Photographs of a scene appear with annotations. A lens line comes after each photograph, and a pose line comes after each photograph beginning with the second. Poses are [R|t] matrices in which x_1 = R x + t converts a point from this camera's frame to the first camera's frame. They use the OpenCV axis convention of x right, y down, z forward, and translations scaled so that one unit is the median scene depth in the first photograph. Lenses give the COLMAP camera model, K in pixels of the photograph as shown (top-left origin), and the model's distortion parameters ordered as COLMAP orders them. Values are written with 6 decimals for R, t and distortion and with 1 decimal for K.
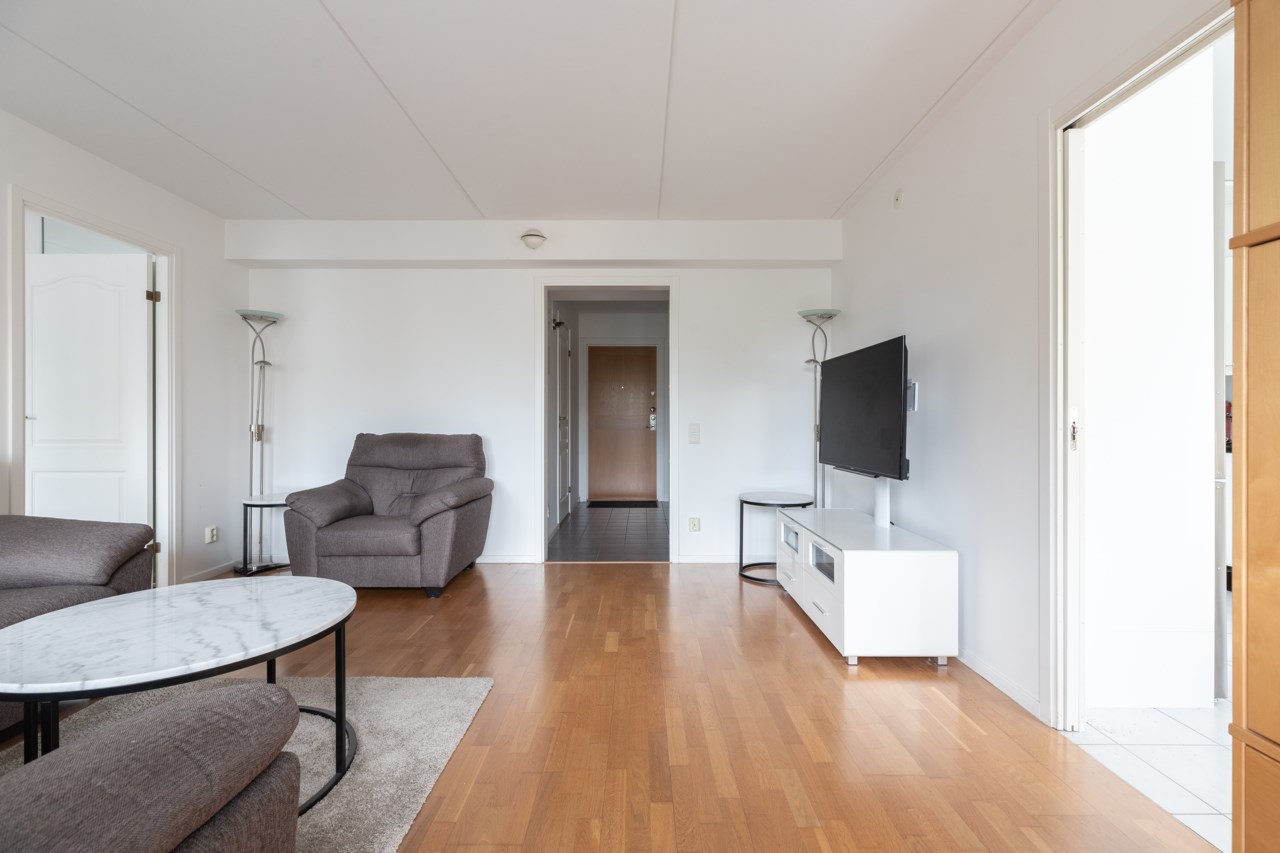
lens RADIAL K [[574.8, 0, 637.7], [0, 574.8, 421.8], [0, 0, 1]] dist [-0.000942, 0.000068]
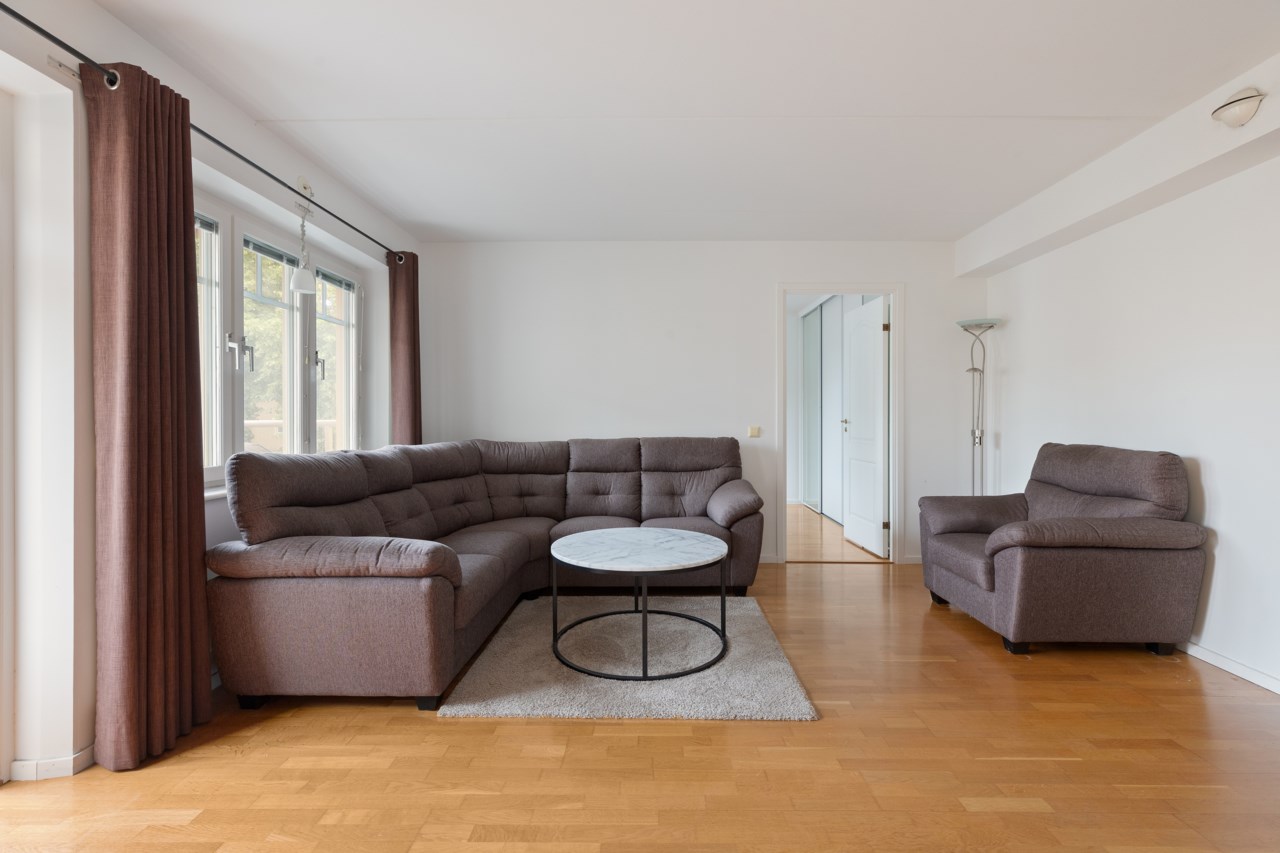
lens RADIAL K [[574.8, 0, 649.2], [0, 574.8, 421.9], [0, 0, 1]] dist [-0.000942, 0.000068]
pose [[-0.007944, 0.008724, -0.999930, 0.383390], [-0.002334, 0.999959, 0.008742, -0.017099], [0.999966, 0.002403, -0.007923, 0.430790]]
